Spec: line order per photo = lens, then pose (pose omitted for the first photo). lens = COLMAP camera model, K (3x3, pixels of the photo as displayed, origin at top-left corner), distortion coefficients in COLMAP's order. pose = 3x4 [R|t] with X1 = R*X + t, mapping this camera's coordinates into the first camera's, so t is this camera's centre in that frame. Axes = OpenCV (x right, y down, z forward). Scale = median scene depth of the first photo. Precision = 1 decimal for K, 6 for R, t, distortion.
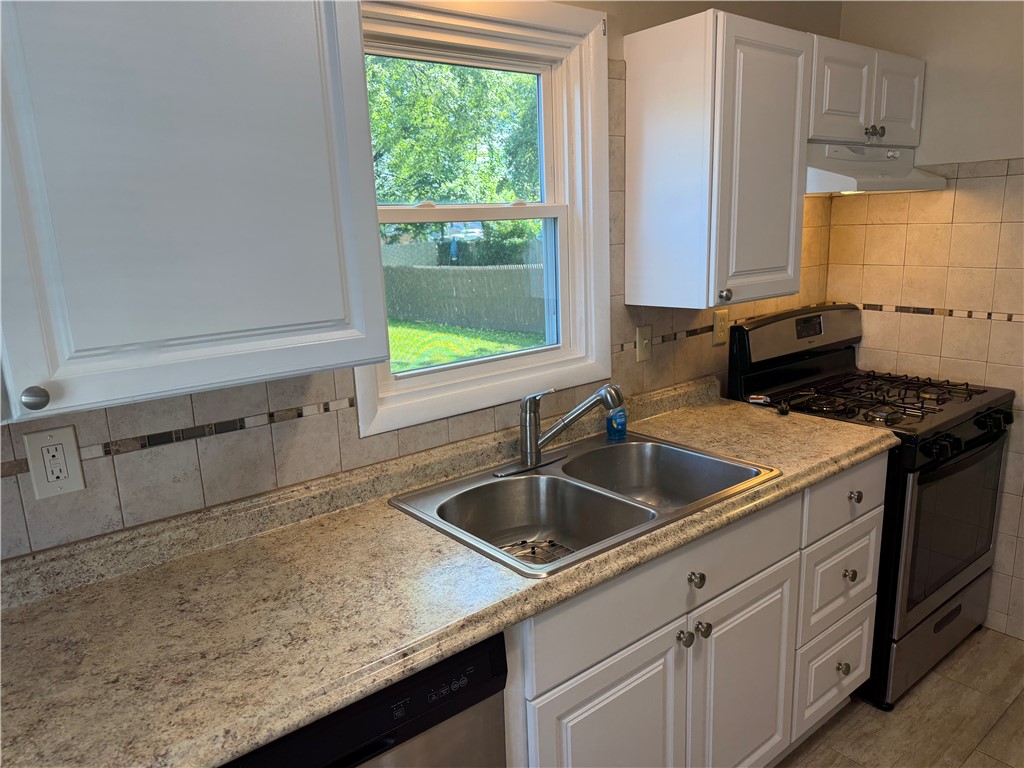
lens RADIAL K [[723.1, 0, 512.4], [0, 723.1, 388.6], [0, 0, 1]] dist [0.051833, -0.056073]
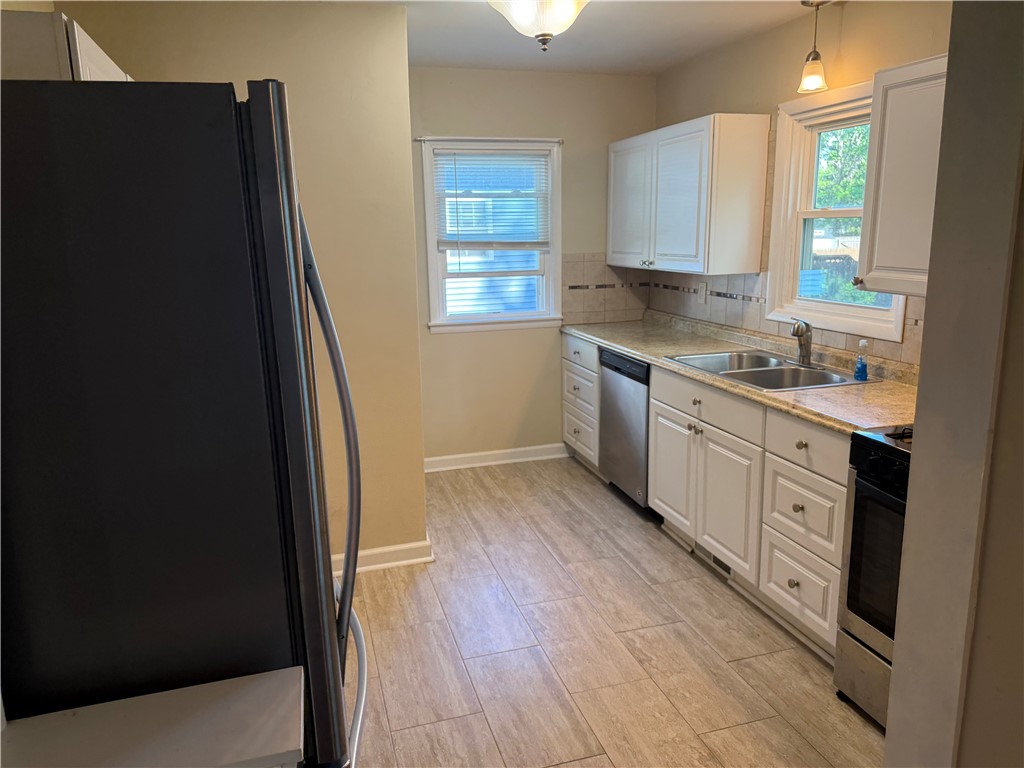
lens RADIAL K [[723.1, 0, 511.8], [0, 723.1, 383.7], [0, 0, 1]] dist [0.051833, -0.056073]
pose [[-0.372060, 0.240615, -0.896479, 1.959563], [-0.175756, 0.930083, 0.322577, -0.303868], [0.911417, 0.277580, -0.303757, 0.982056]]
